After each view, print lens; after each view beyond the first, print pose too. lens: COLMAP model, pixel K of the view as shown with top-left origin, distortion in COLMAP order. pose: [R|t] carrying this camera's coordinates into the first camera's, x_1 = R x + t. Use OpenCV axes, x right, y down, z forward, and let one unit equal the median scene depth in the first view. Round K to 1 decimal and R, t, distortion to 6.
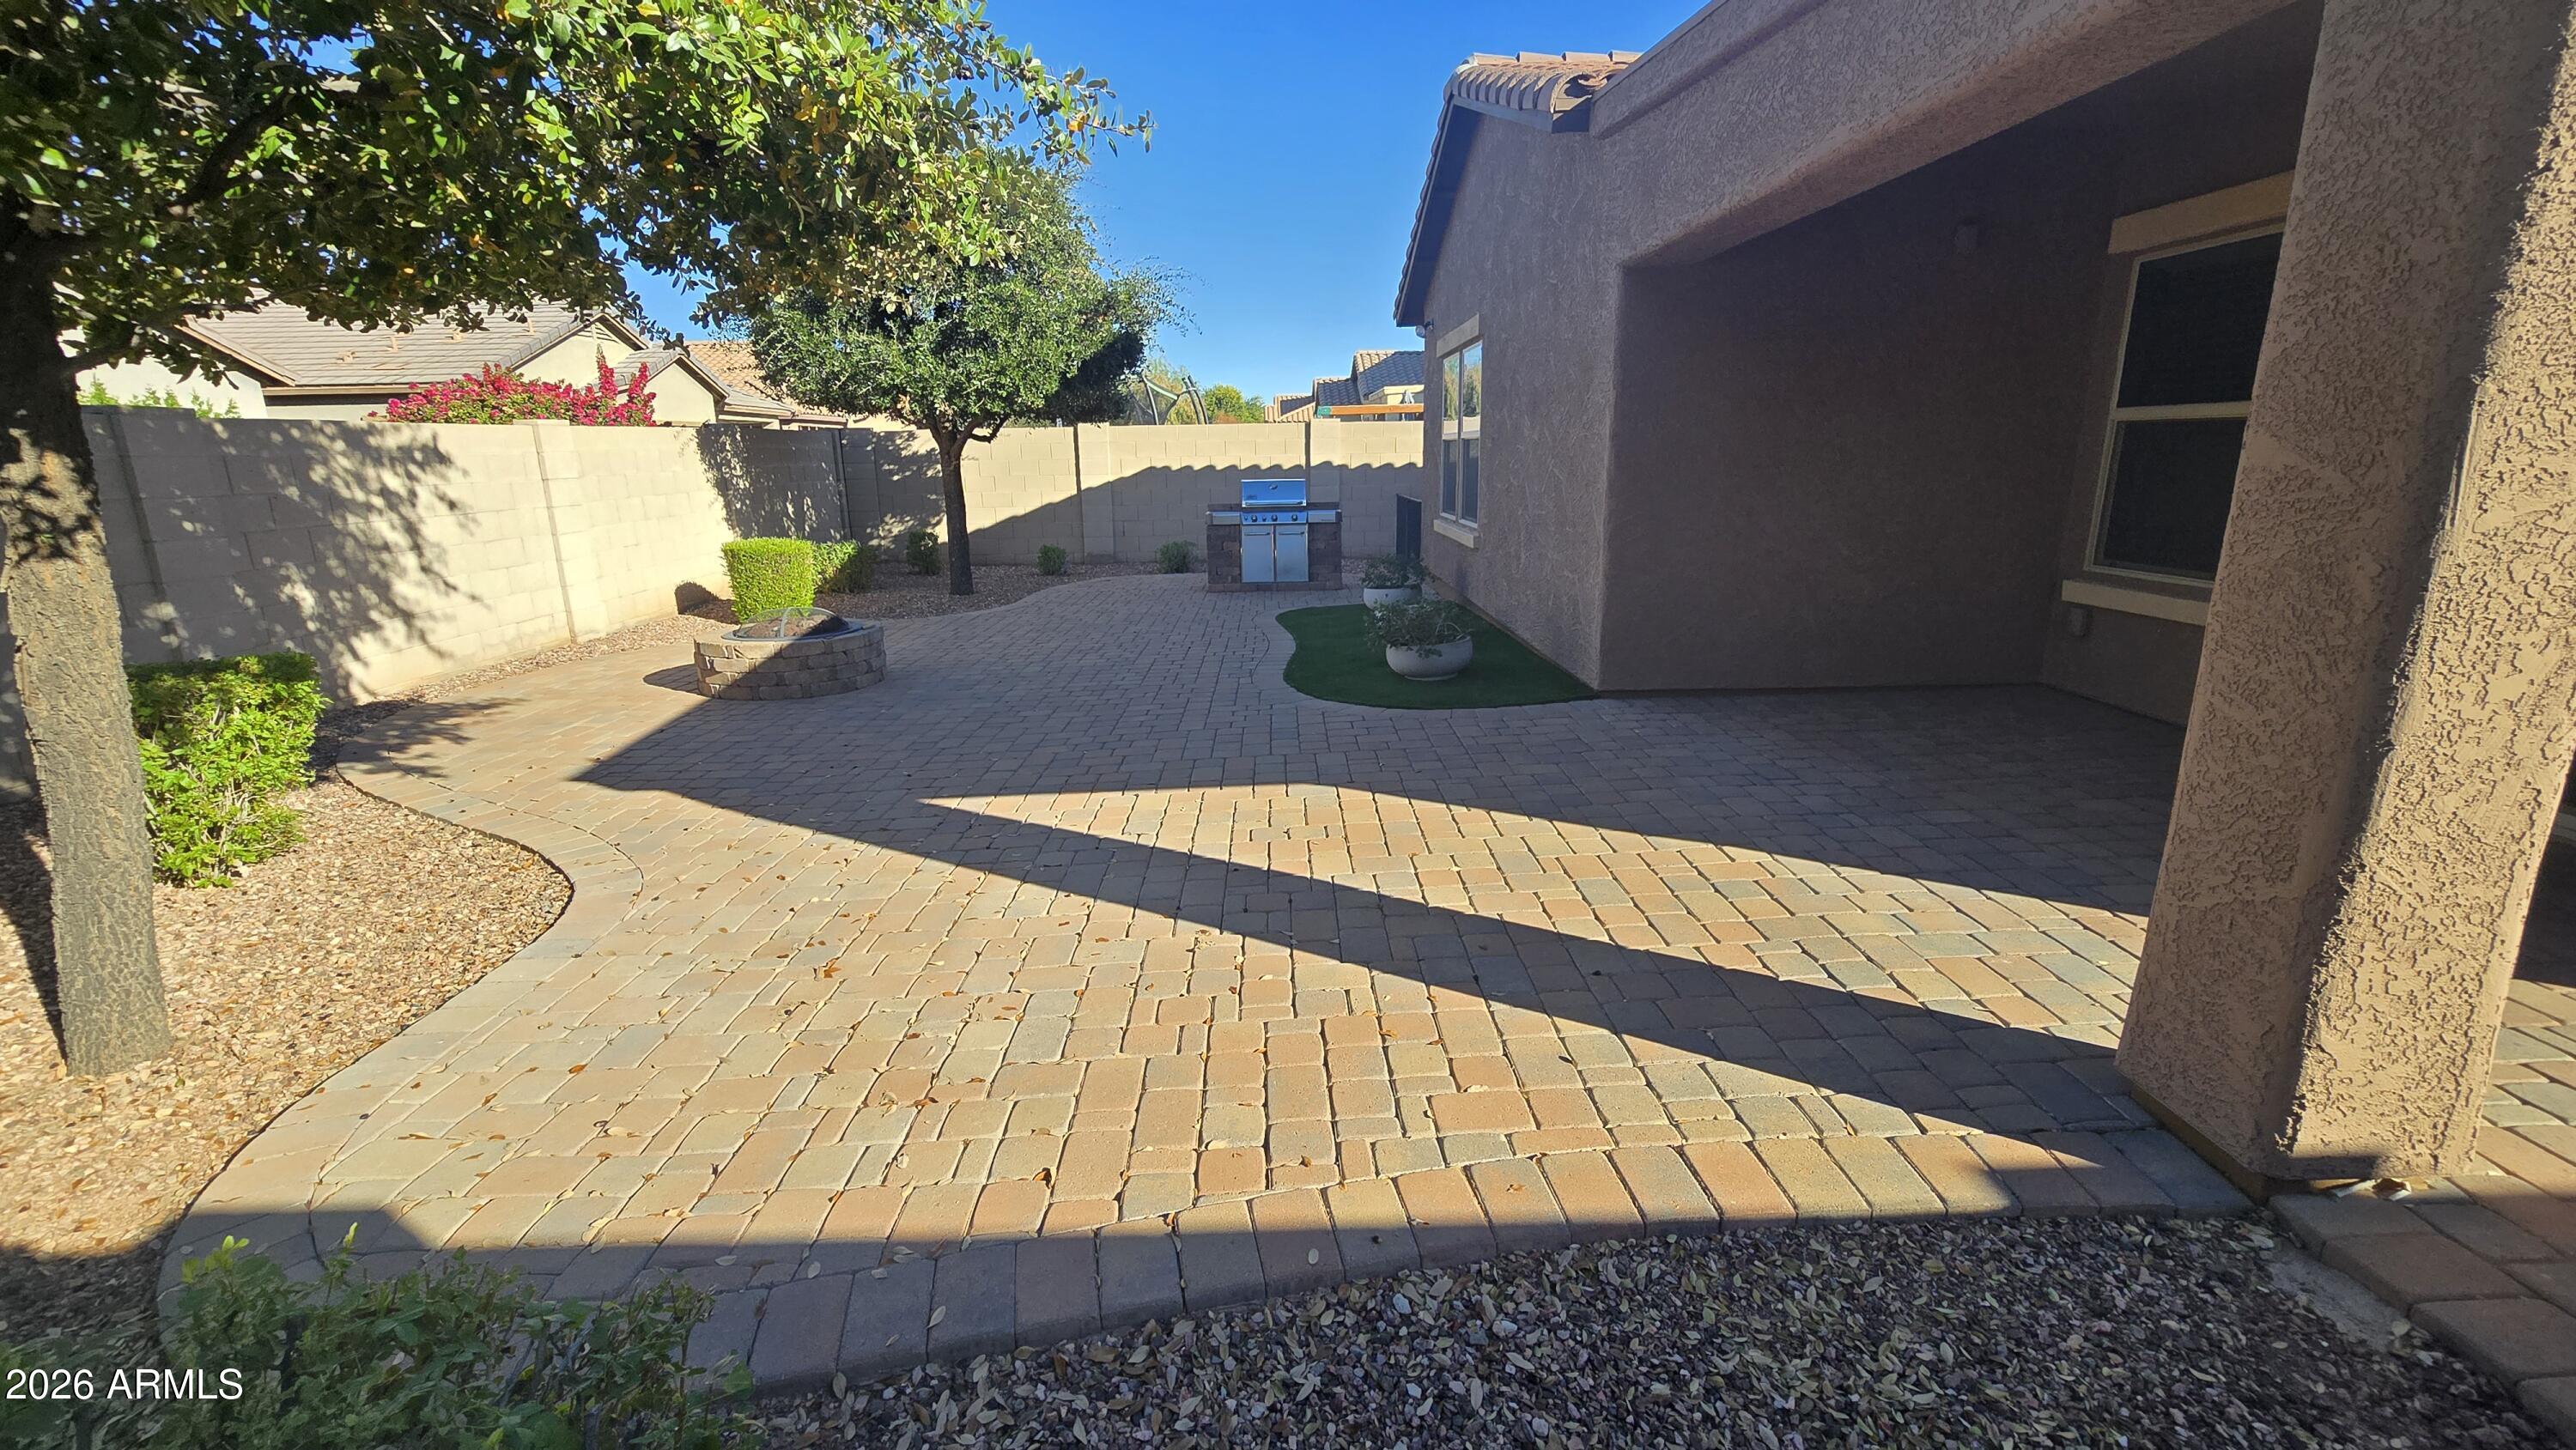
lens RADIAL K [[1052.5, 0, 1283.7], [0, 1052.5, 704.1], [0, 0, 1]] dist [-0.006427, 0.001836]
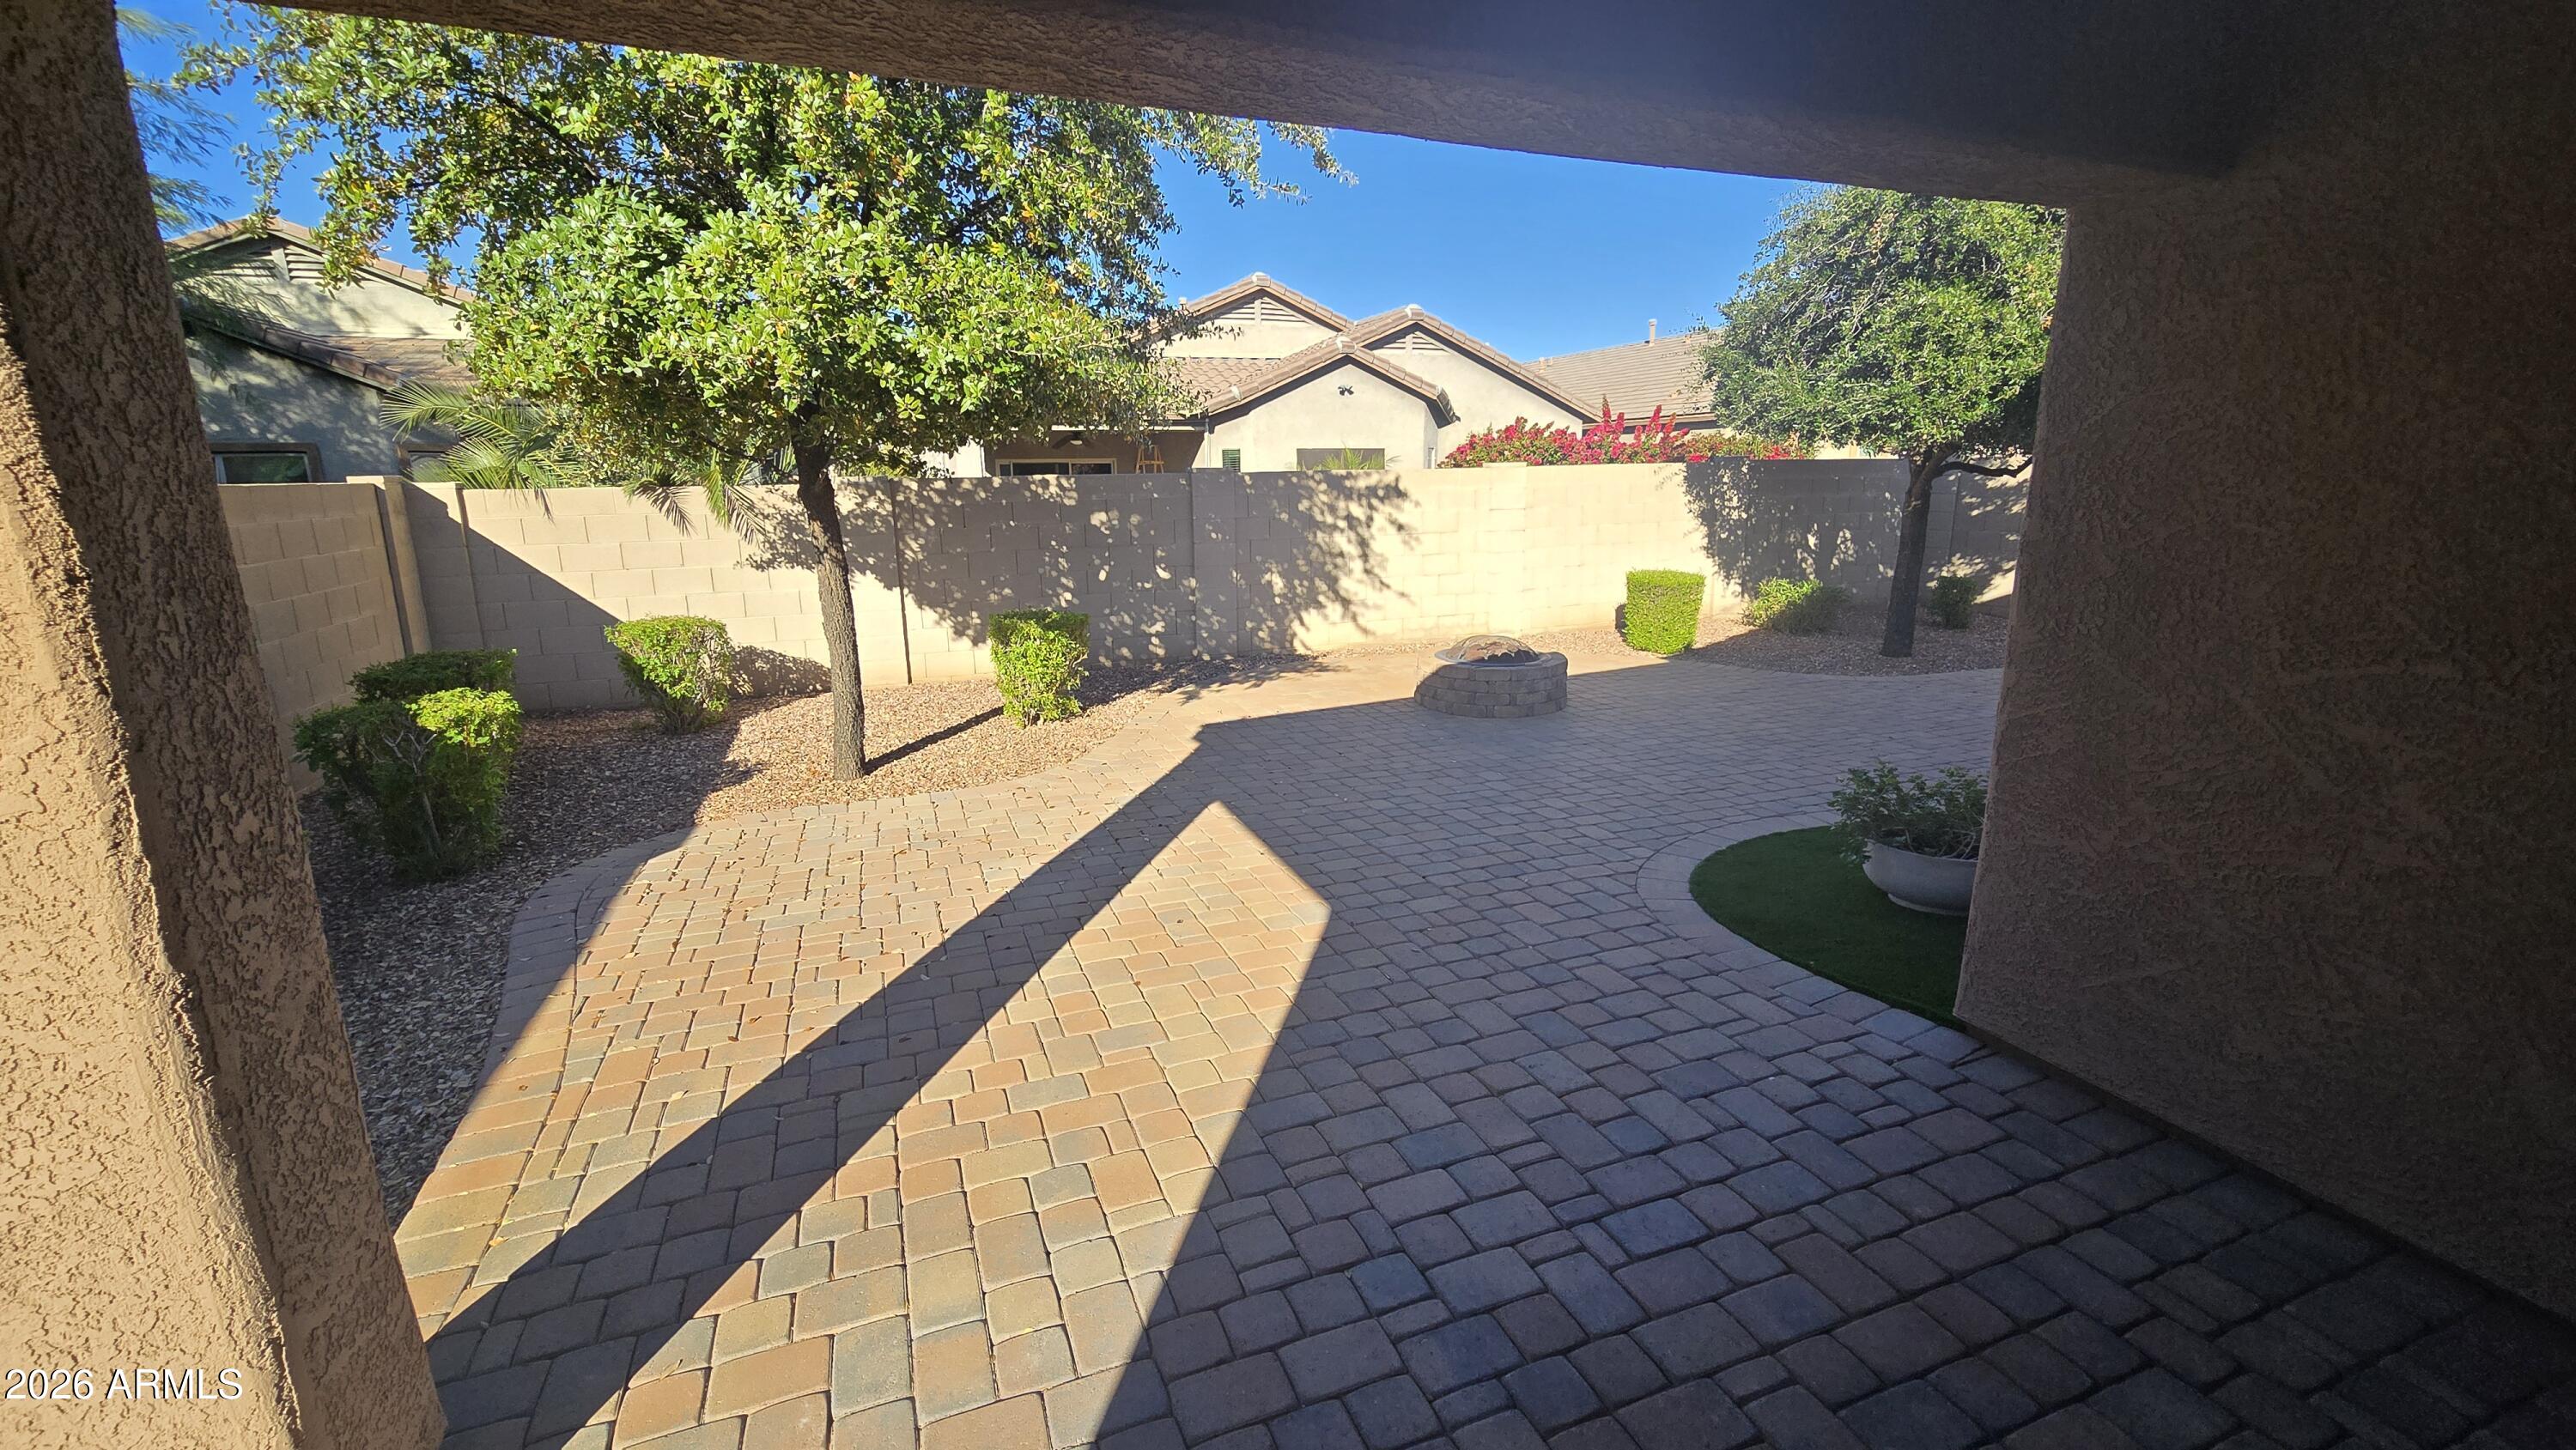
lens RADIAL K [[1052.5, 0, 1288.1], [0, 1052.5, 714.4], [0, 0, 1]] dist [-0.006427, 0.001836]
pose [[0.350788, 0.218350, -0.910643, 0.536524], [-0.212557, 0.965621, 0.149654, -0.141790], [0.912013, 0.141067, 0.385140, 0.400880]]
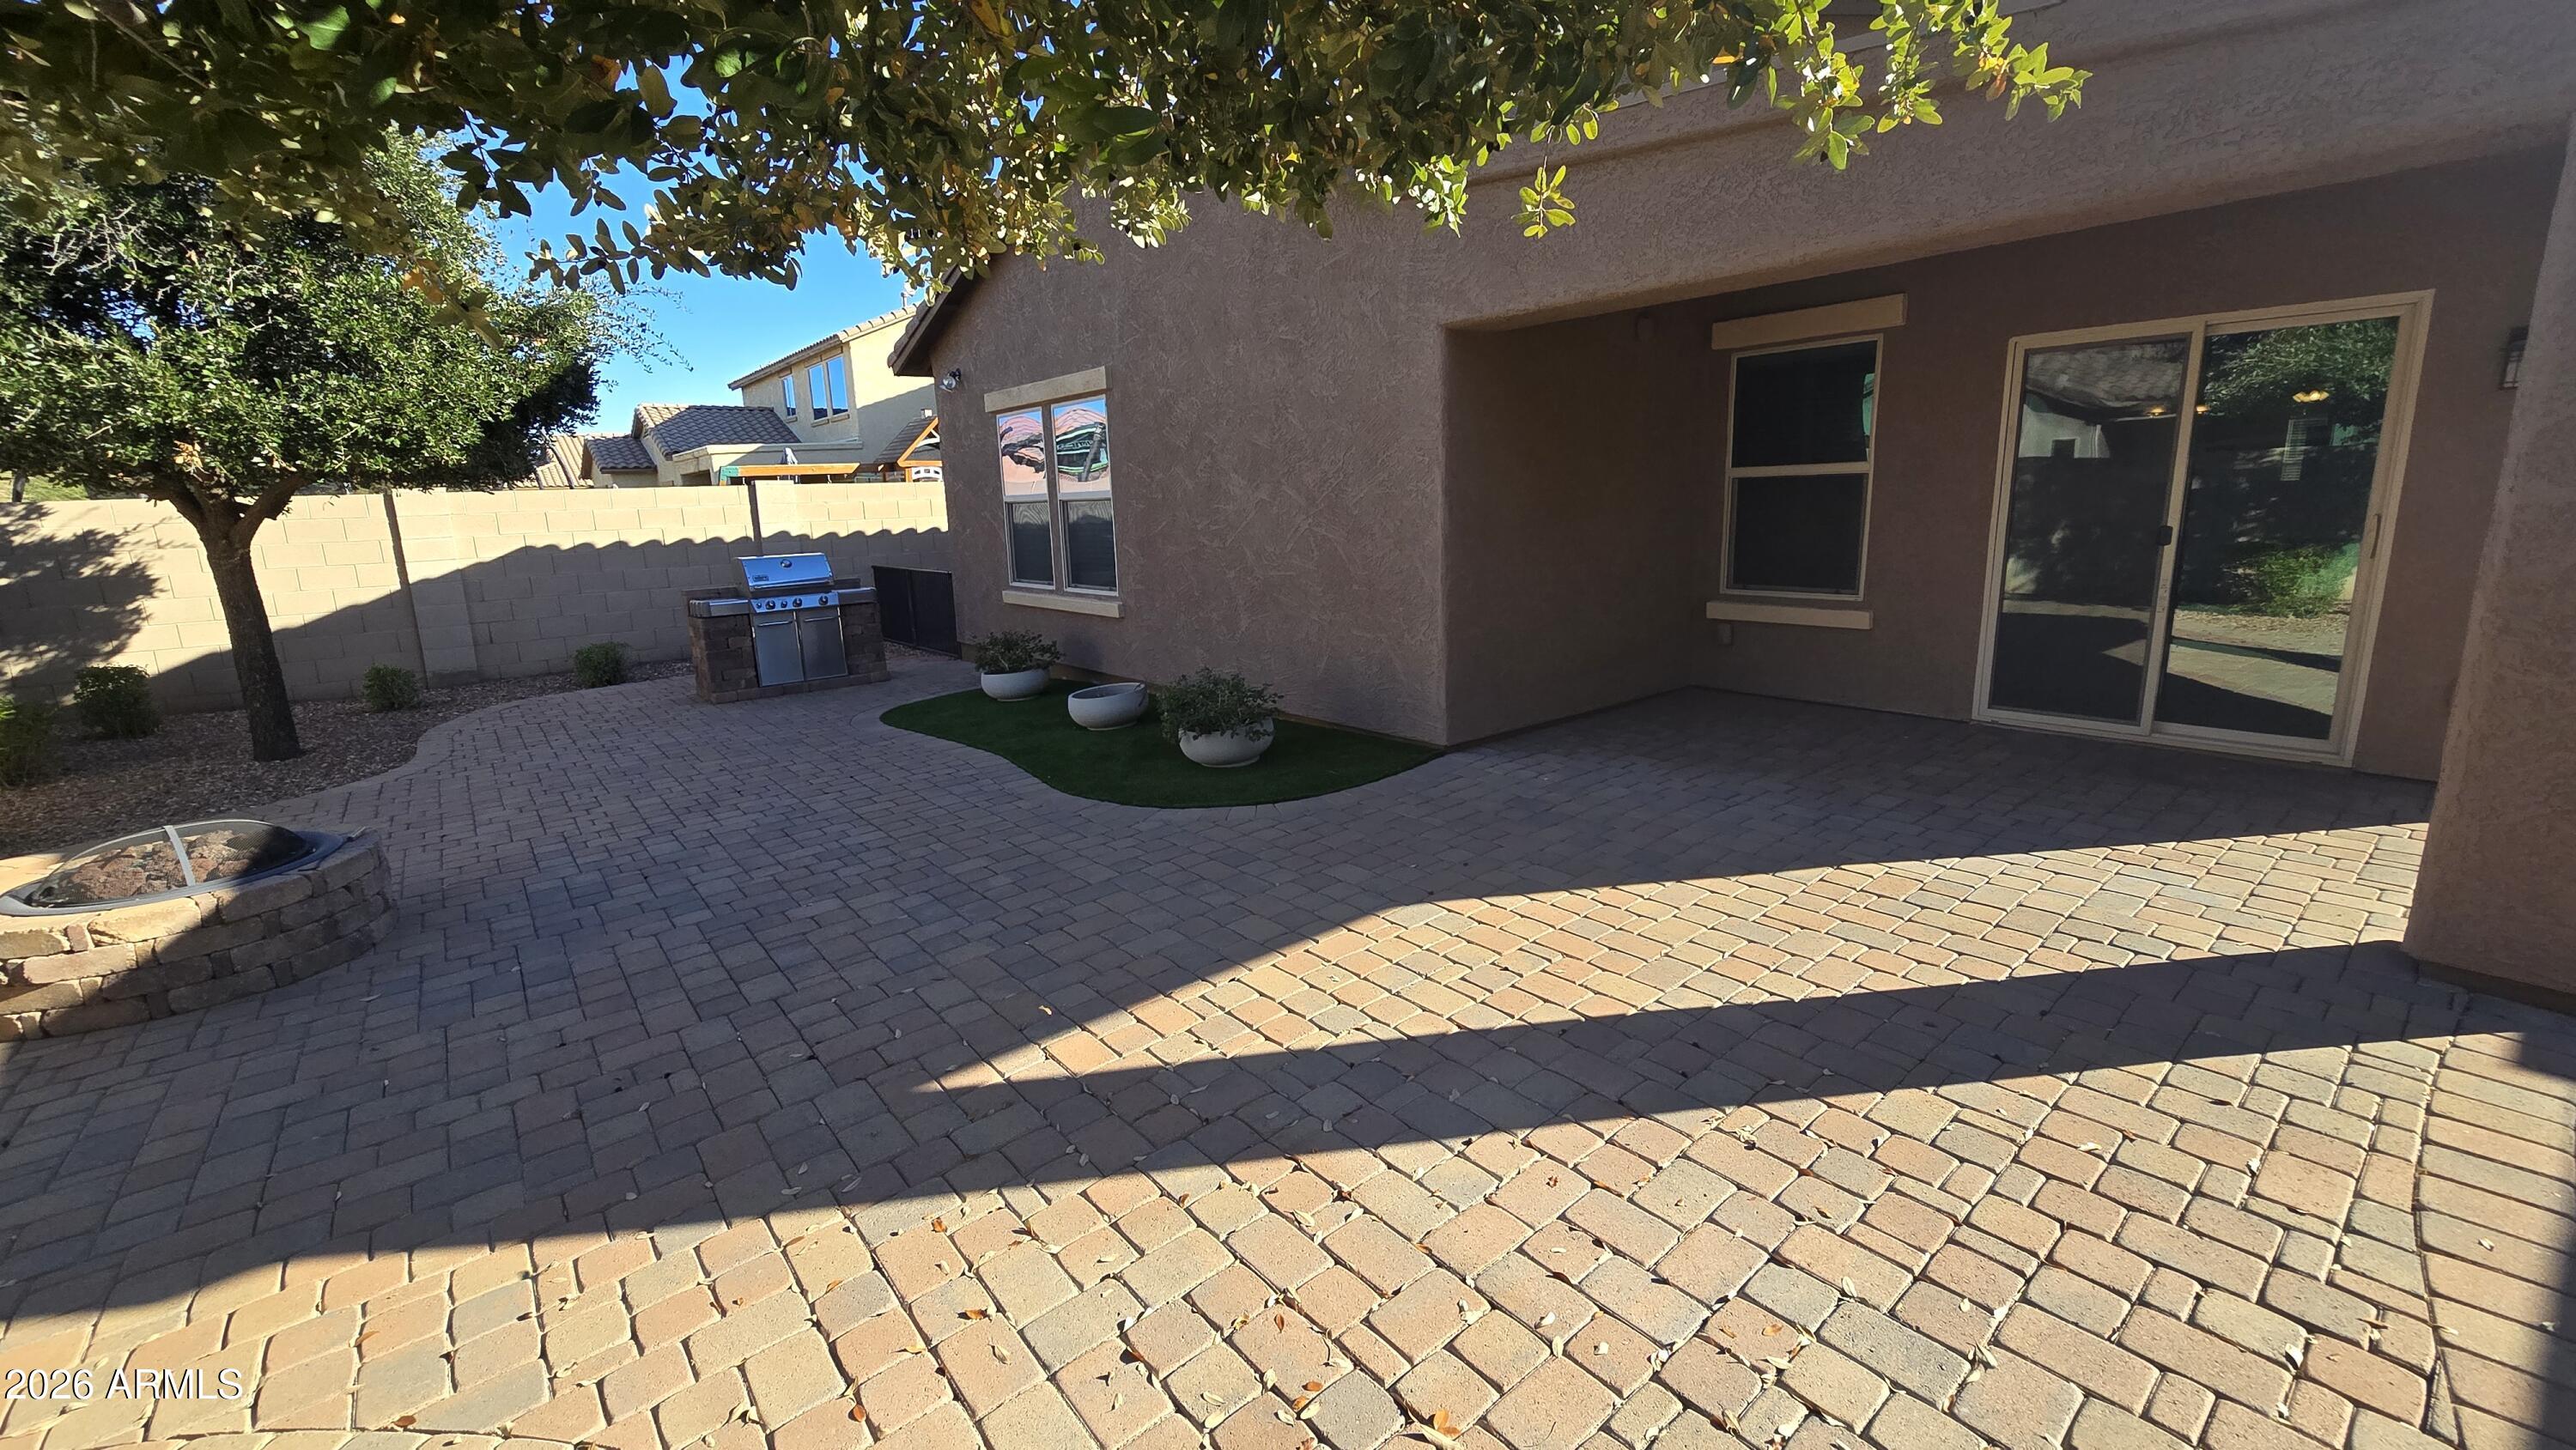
lens RADIAL K [[1052.5, 0, 1279.0], [0, 1052.5, 705.4], [0, 0, 1]] dist [-0.006427, 0.001836]
pose [[0.790120, -0.130855, 0.598822, -0.356108], [0.163473, 0.986548, -0.000115, -0.065443], [-0.590752, 0.097982, 0.800882, 0.249748]]
